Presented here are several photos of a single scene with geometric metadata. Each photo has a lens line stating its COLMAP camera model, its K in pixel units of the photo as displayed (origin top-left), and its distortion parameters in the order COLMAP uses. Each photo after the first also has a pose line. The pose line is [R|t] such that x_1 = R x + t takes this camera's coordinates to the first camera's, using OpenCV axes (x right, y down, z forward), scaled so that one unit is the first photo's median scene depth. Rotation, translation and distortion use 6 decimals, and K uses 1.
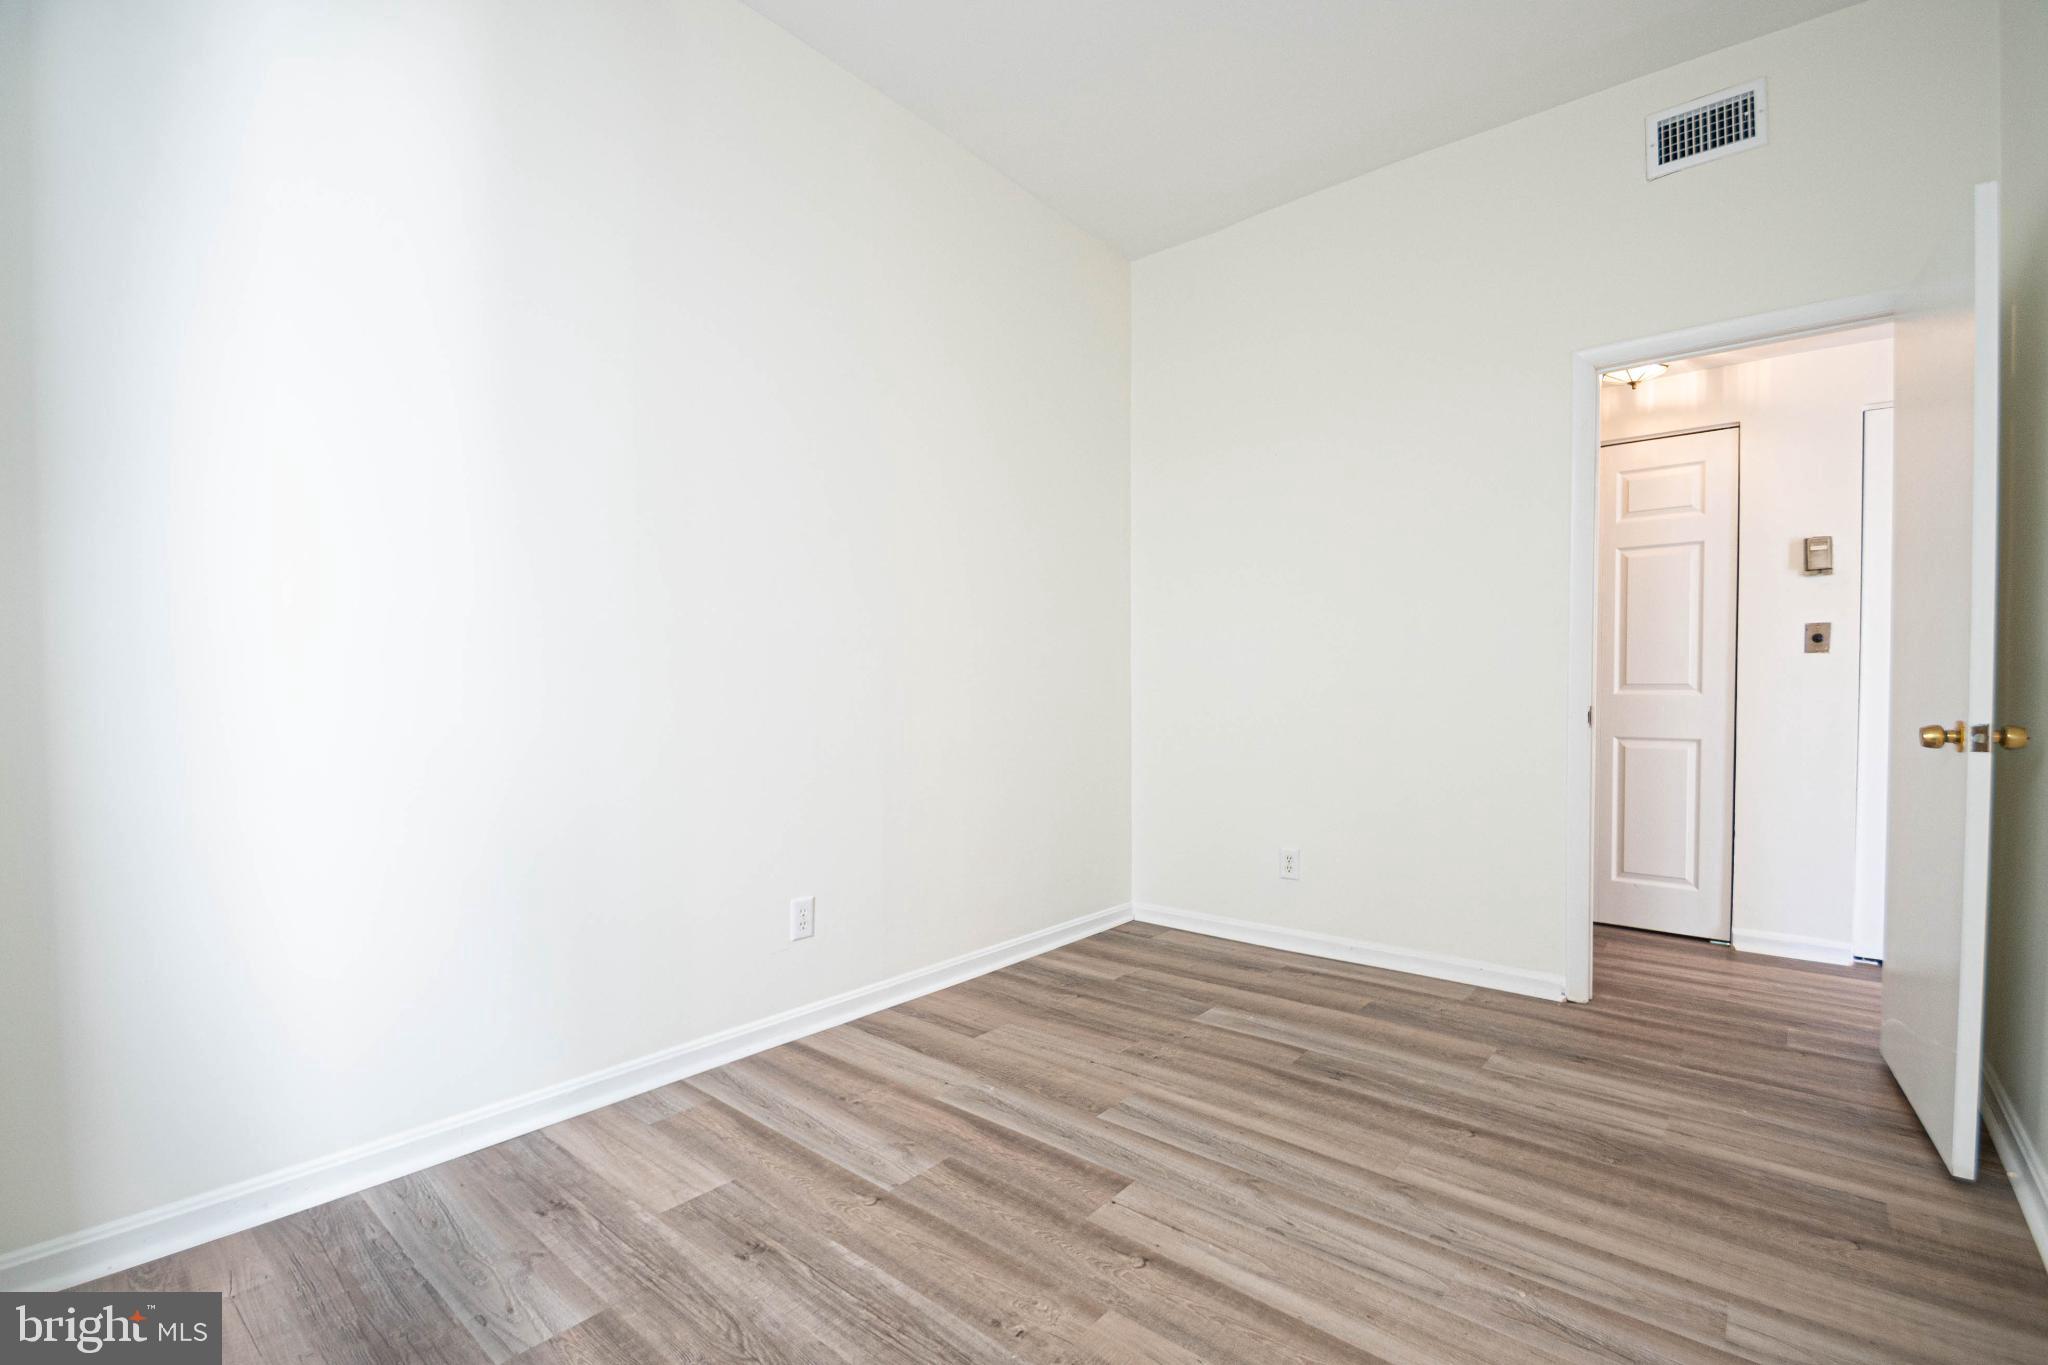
lens RADIAL K [[895.6, 0, 1040.1], [0, 895.6, 706.2], [0, 0, 1]] dist [0.025449, -0.022995]
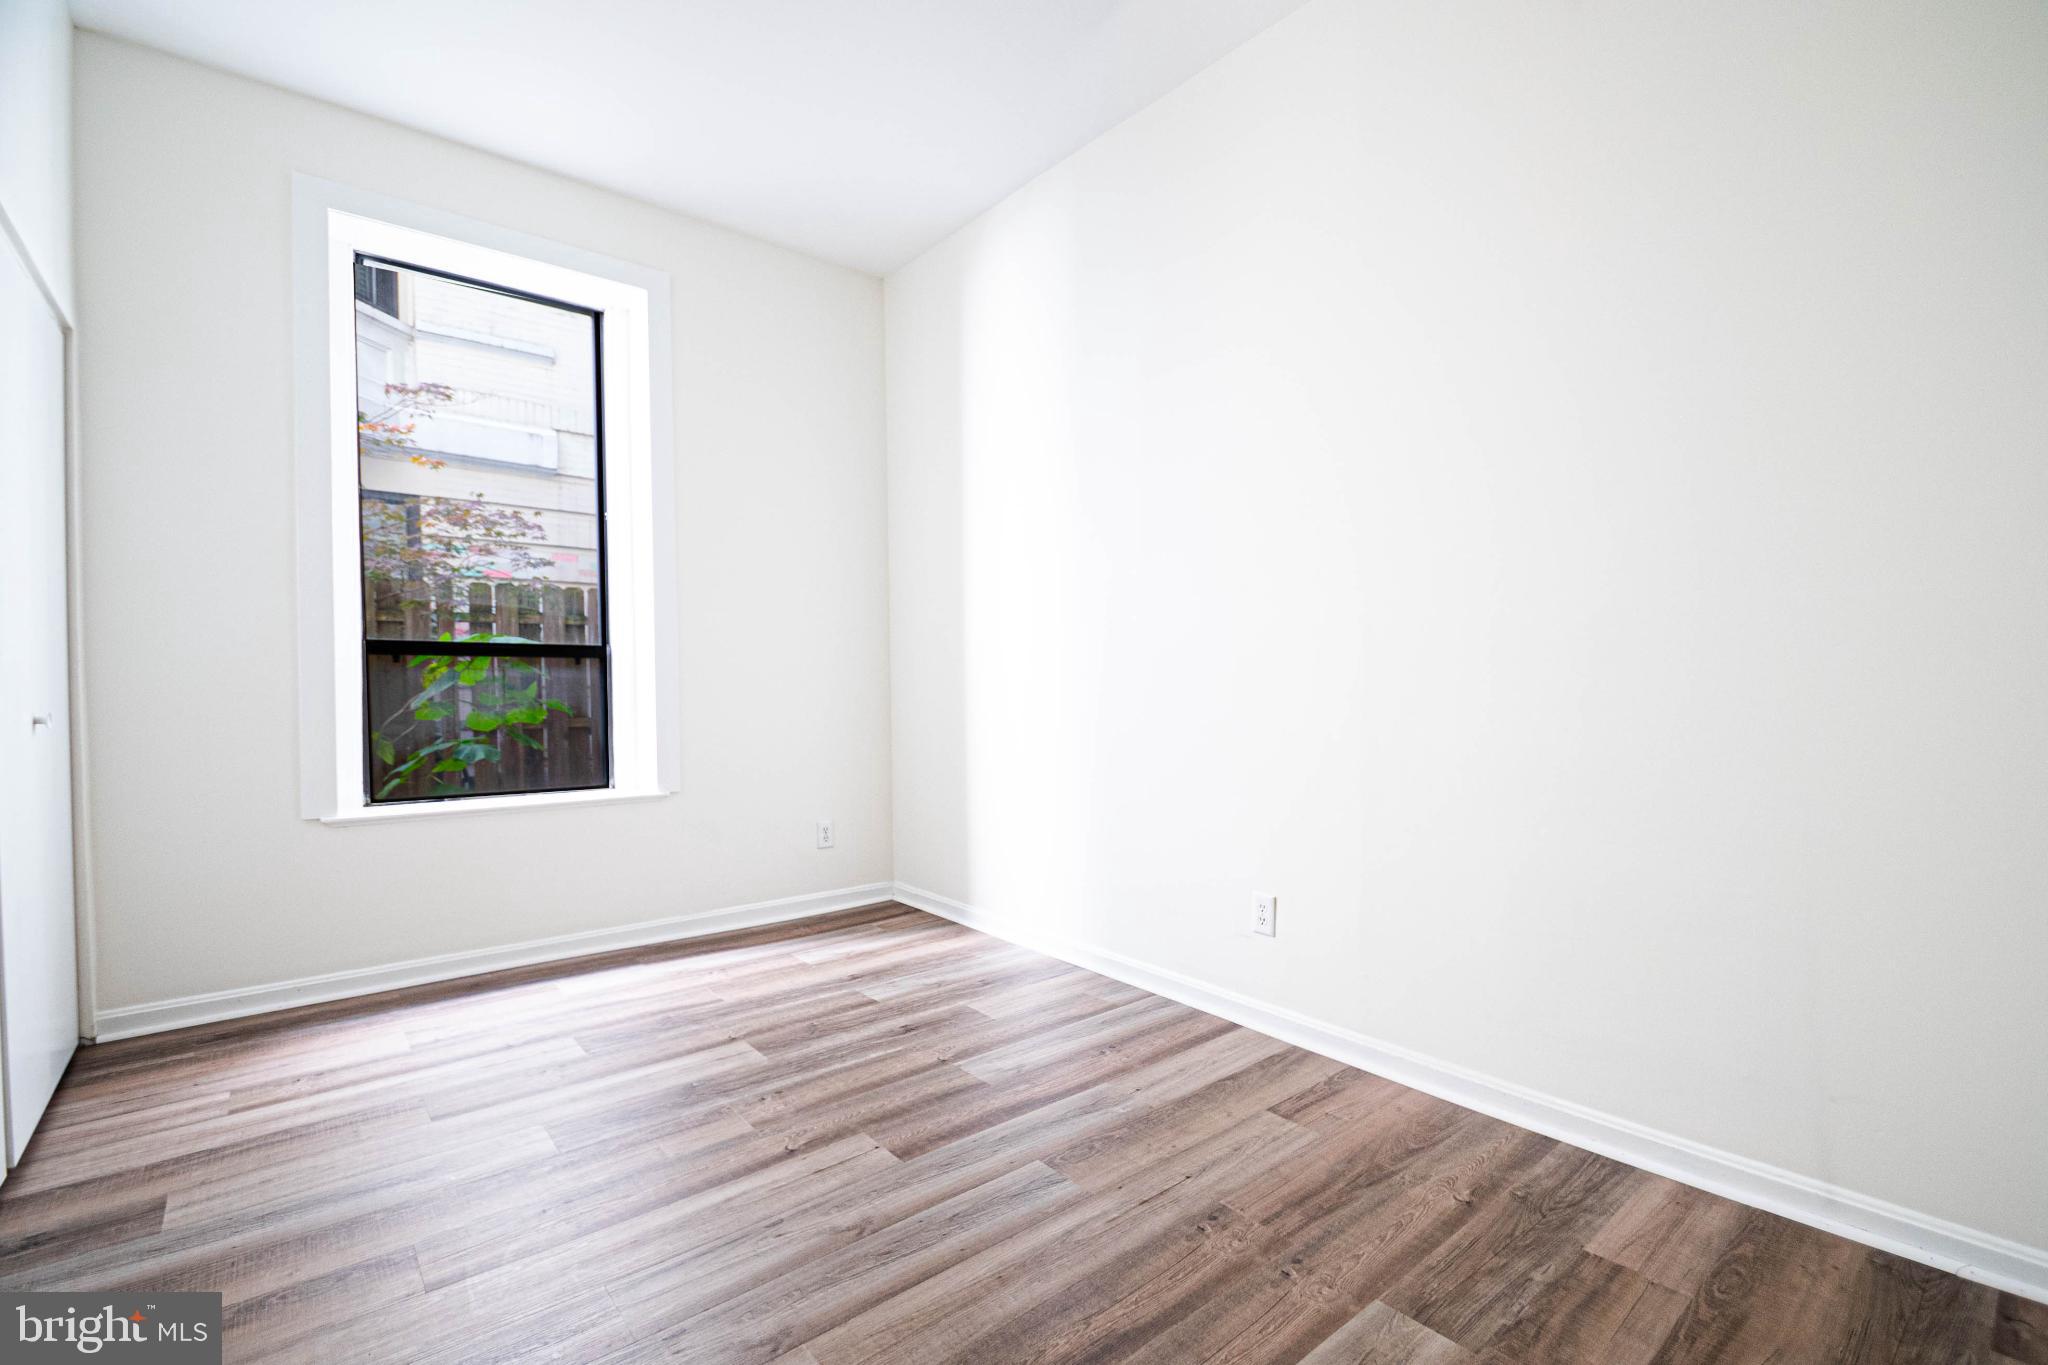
lens RADIAL K [[895.6, 0, 1040.1], [0, 895.6, 706.2], [0, 0, 1]] dist [0.025449, -0.022995]
pose [[-0.171531, 0.024373, -0.984877, 0.795760], [-0.017140, 0.999469, 0.027720, -0.018839], [0.985030, 0.021635, -0.171022, 0.971697]]
